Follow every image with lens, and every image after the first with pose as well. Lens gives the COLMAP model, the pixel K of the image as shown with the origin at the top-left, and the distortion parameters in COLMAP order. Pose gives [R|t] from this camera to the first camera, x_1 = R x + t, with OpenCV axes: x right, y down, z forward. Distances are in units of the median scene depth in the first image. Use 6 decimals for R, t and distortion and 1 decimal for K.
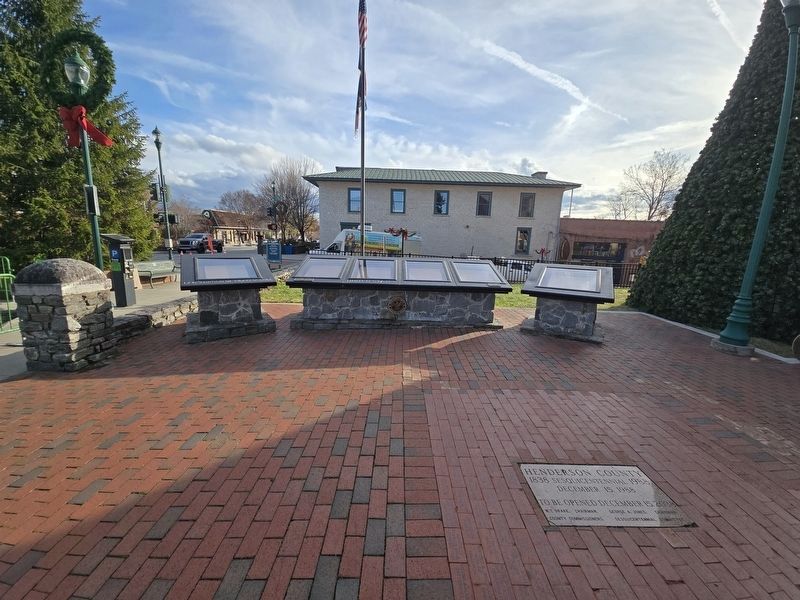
lens RADIAL K [[322.8, 0, 395.3], [0, 322.8, 291.3], [0, 0, 1]] dist [0.056528, -0.030823]
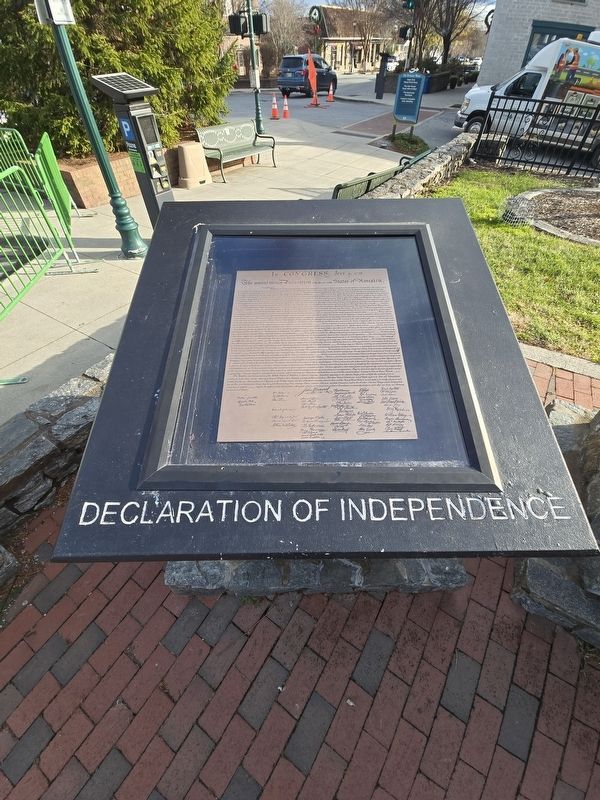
lens RADIAL K [[322.8, 0, 300.0], [0, 322.8, 400.0], [0, 0, 1]] dist [0.056528, -0.030823]
pose [[0.854040, 0.356905, -0.378463, -0.084035], [-0.057027, 0.787372, 0.613834, -0.030955], [0.517071, -0.502657, 0.692801, 0.162502]]
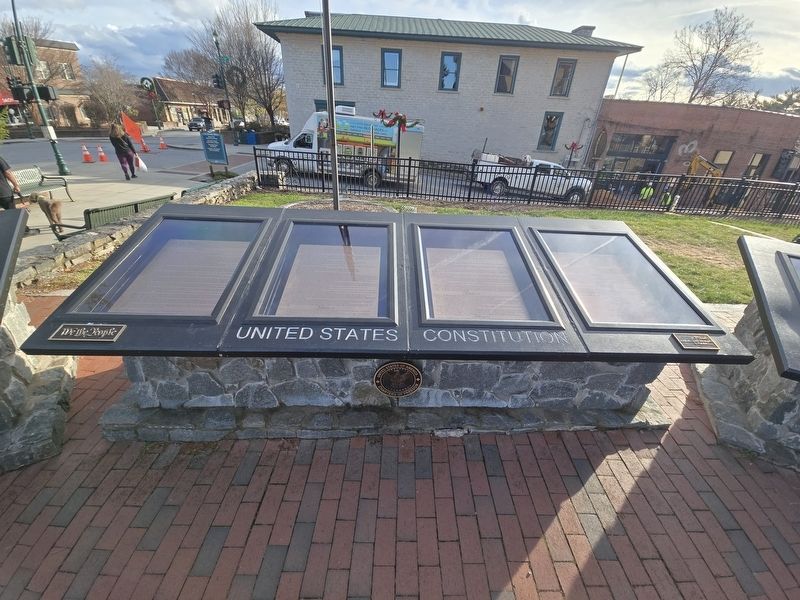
lens RADIAL K [[322.8, 0, 395.3], [0, 322.8, 291.3], [0, 0, 1]] dist [0.056528, -0.030823]
pose [[0.999629, 0.002634, 0.027126, -0.001383], [-0.011014, 0.949466, 0.313677, -0.032927], [-0.024929, -0.313859, 0.949142, 0.137606]]
